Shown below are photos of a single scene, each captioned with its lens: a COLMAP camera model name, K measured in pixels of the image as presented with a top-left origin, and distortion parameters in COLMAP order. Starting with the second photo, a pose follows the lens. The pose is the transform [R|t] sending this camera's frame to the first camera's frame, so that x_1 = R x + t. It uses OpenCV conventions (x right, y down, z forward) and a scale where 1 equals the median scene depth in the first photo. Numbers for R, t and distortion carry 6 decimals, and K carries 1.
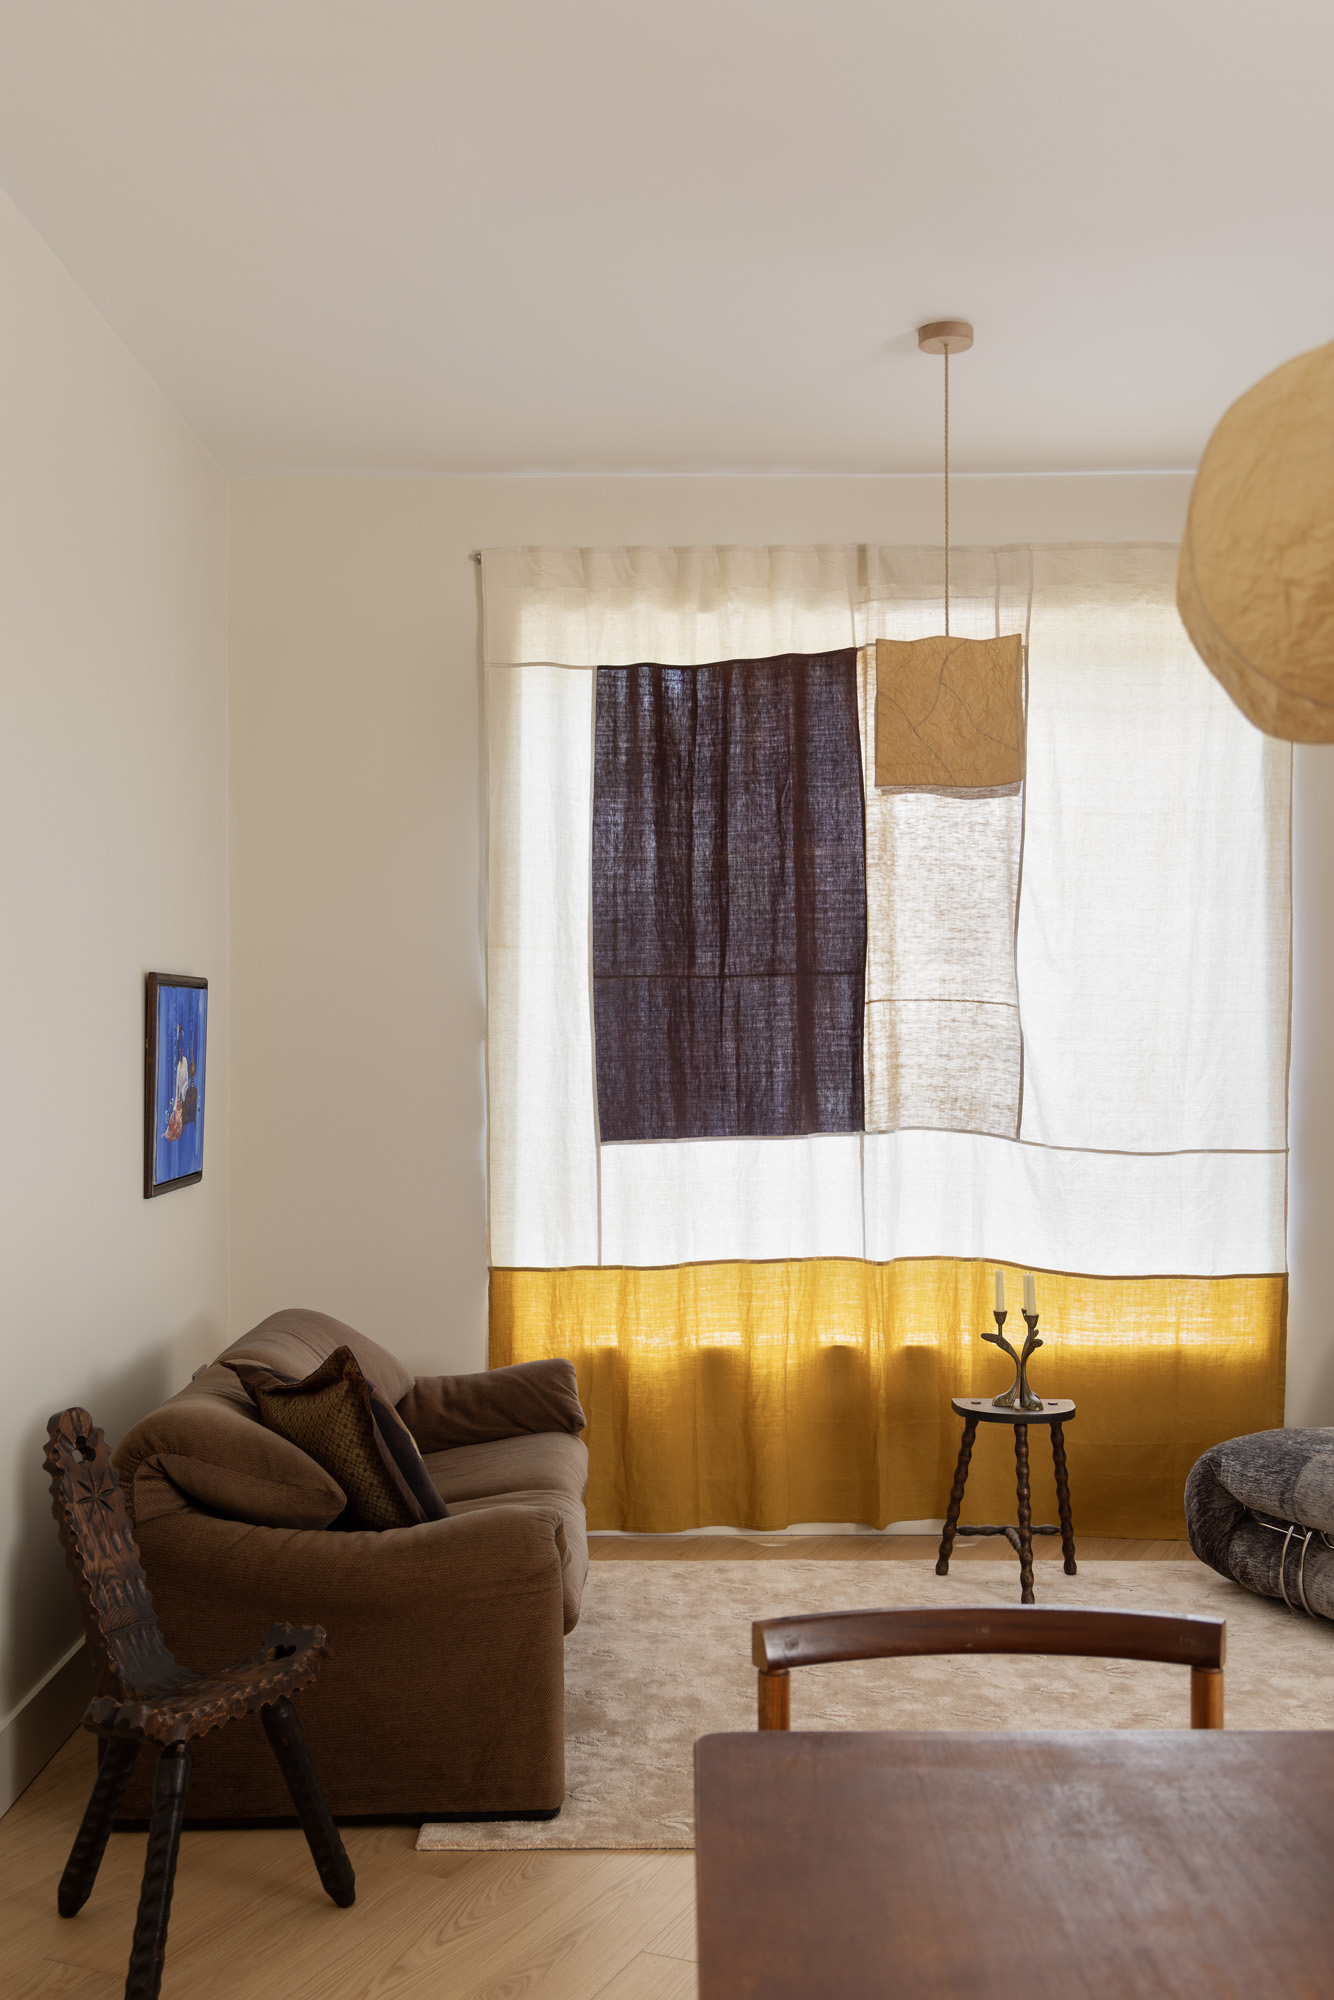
lens RADIAL K [[2048.3, 0, 667.0], [0, 2048.3, 1000.5], [0, 0, 1]] dist [0.020726, 0.000000]
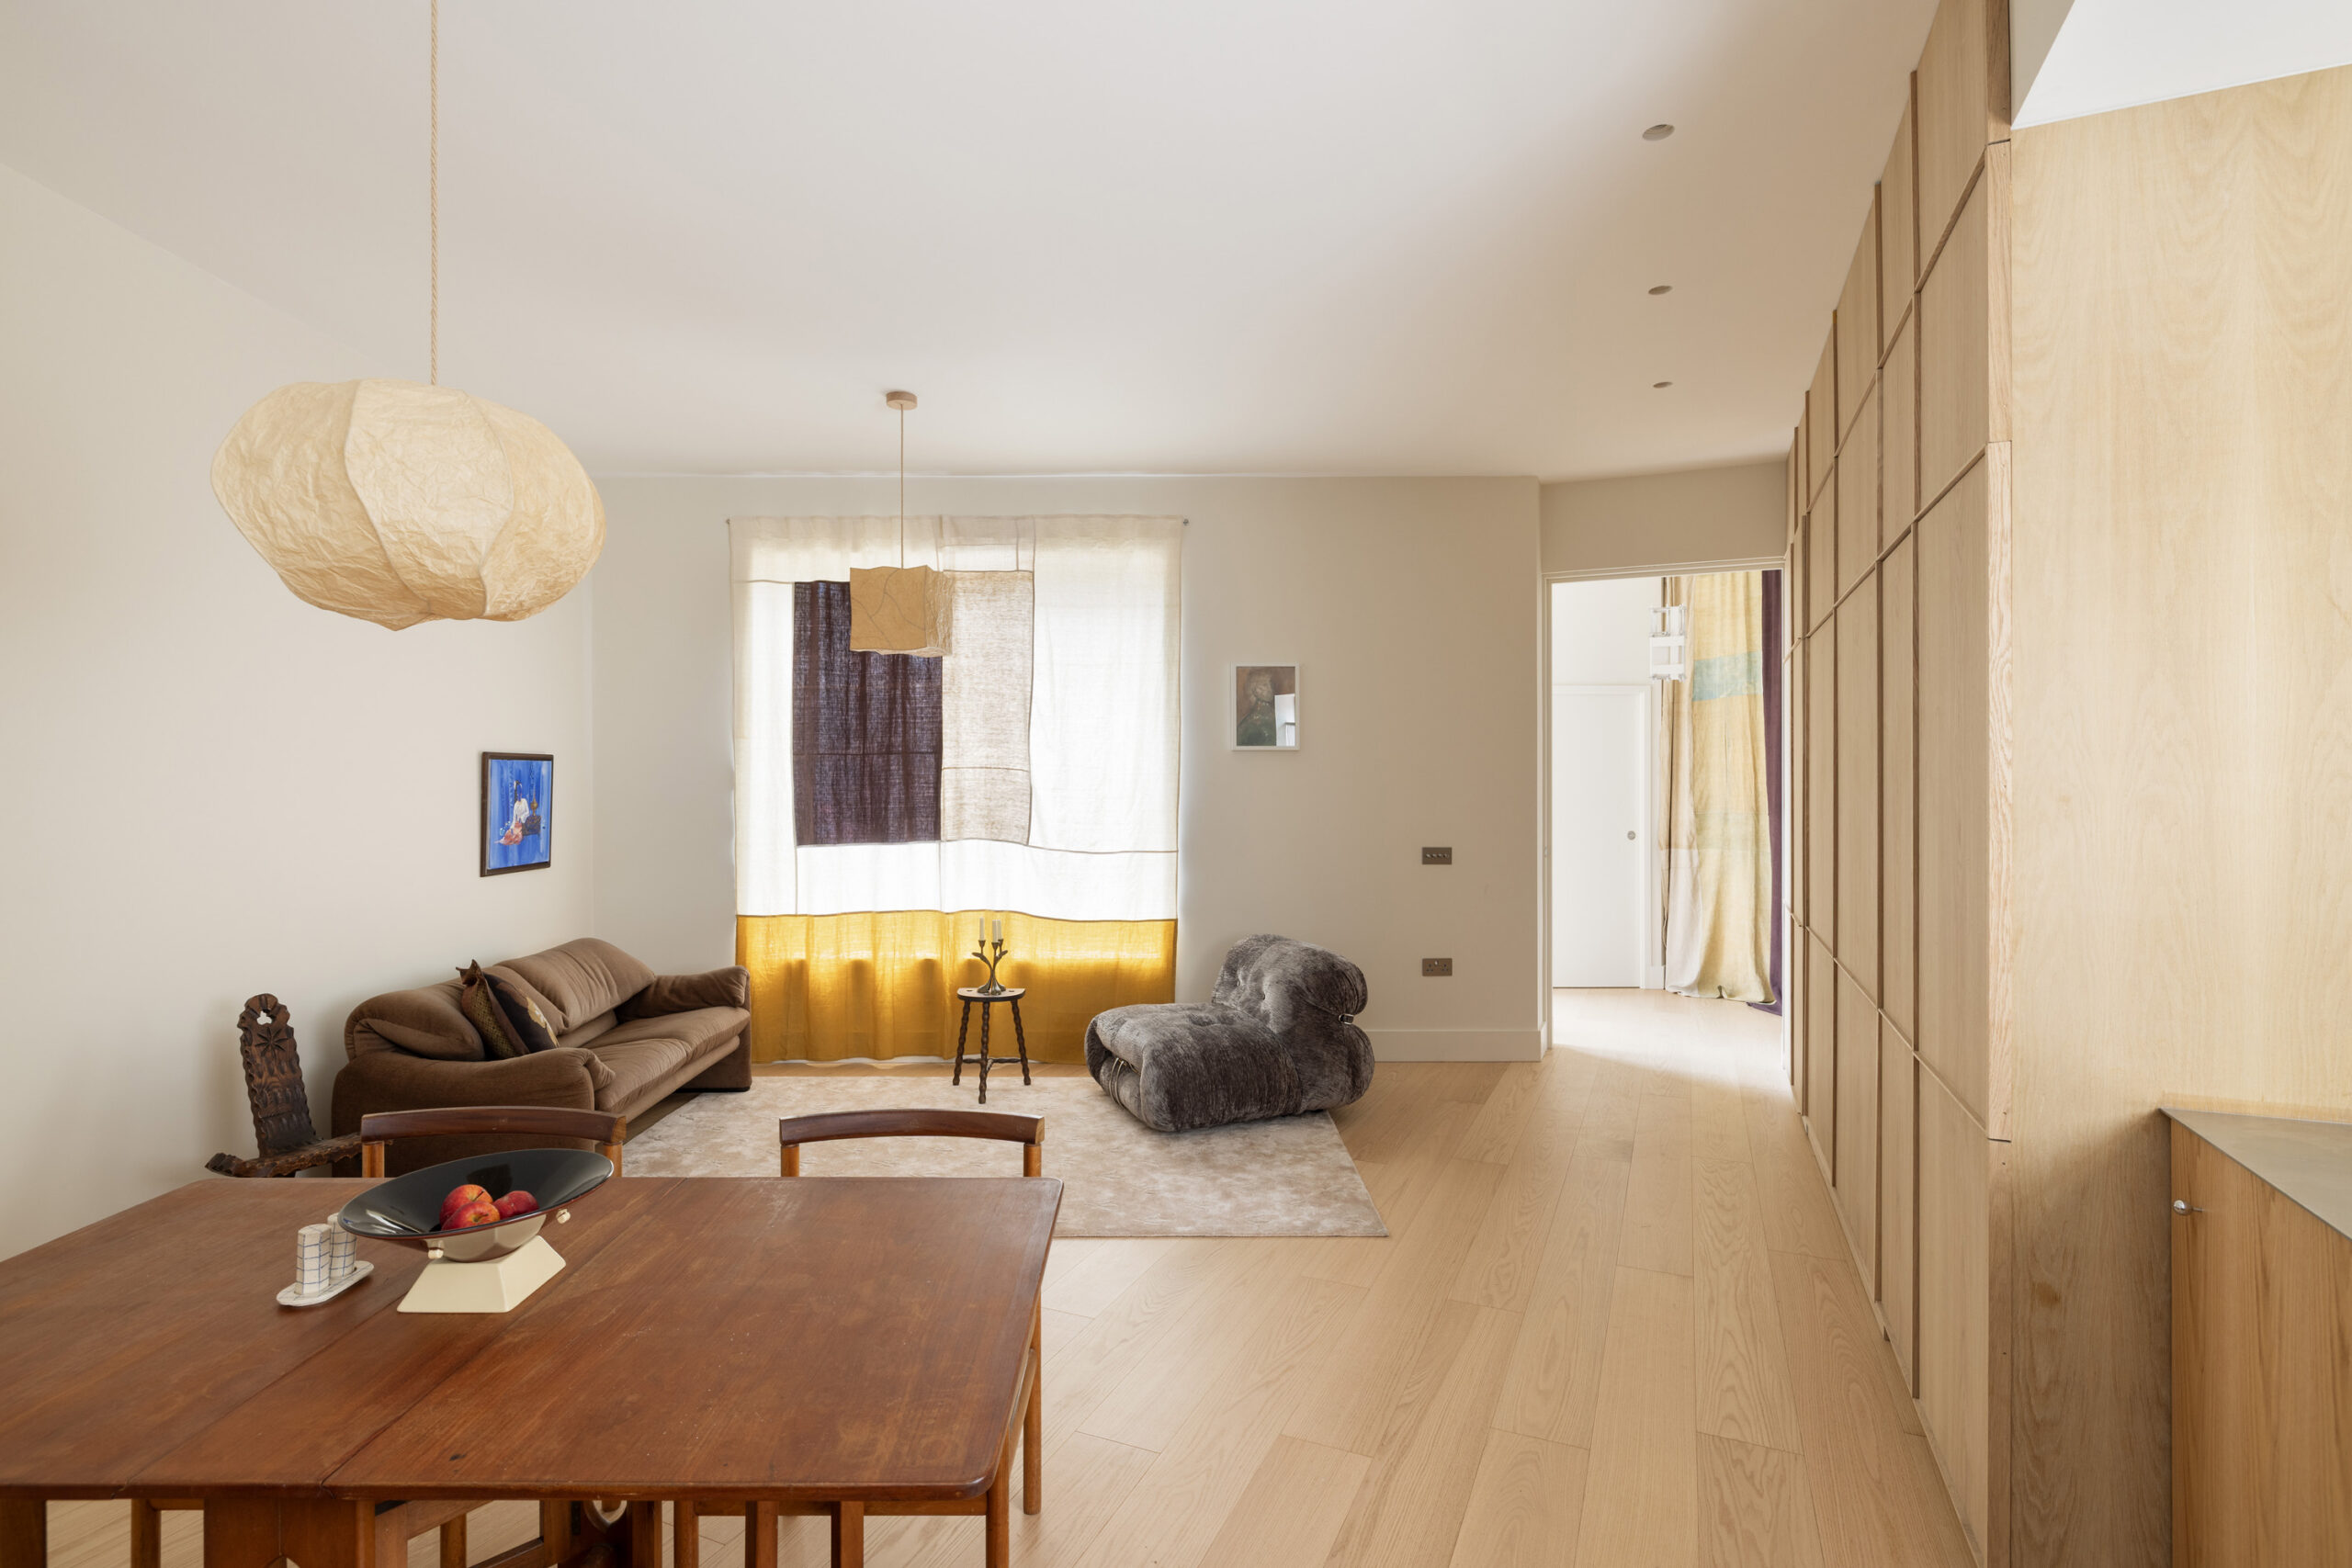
lens RADIAL K [[1134.2, 0, 1176.0], [0, 1134.2, 780.5], [0, 0, 1]] dist [-0.004383, -0.000606]
pose [[0.999991, 0.002363, 0.003635, 0.299865], [-0.002415, 0.999895, 0.014308, -0.003692], [-0.003601, -0.014317, 0.999891, 0.001303]]
